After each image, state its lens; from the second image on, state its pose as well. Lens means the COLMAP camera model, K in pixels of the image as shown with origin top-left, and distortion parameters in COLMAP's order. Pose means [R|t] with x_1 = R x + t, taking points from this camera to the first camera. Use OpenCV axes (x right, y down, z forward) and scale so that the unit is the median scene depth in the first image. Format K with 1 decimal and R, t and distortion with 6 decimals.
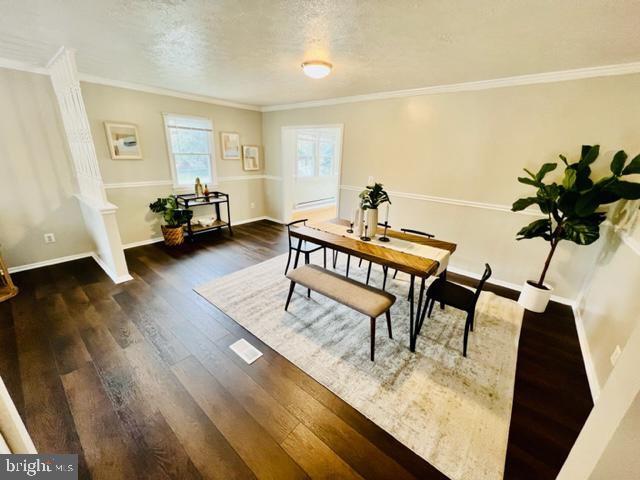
lens RADIAL K [[255.3, 0, 321.6], [0, 255.3, 239.8], [0, 0, 1]] dist [-0.000673, 0.000514]
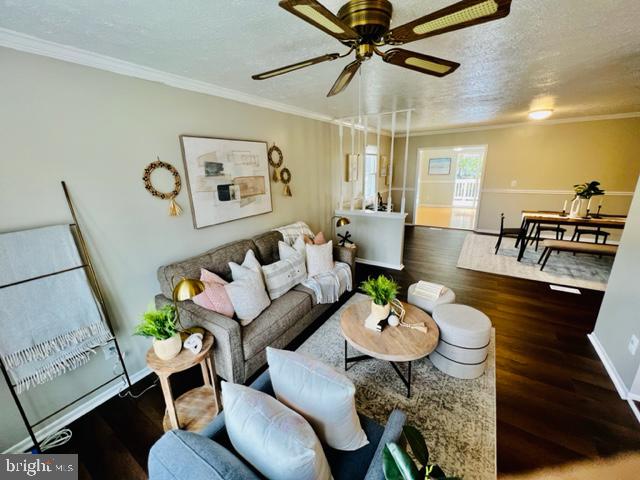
lens RADIAL K [[255.3, 0, 319.4], [0, 255.3, 243.4], [0, 0, 1]] dist [-0.000673, 0.000514]
pose [[0.991584, -0.099798, 0.082473, -1.571984], [0.102448, 0.994329, -0.028540, 0.026411], [-0.079157, 0.036749, 0.996185, -0.412537]]
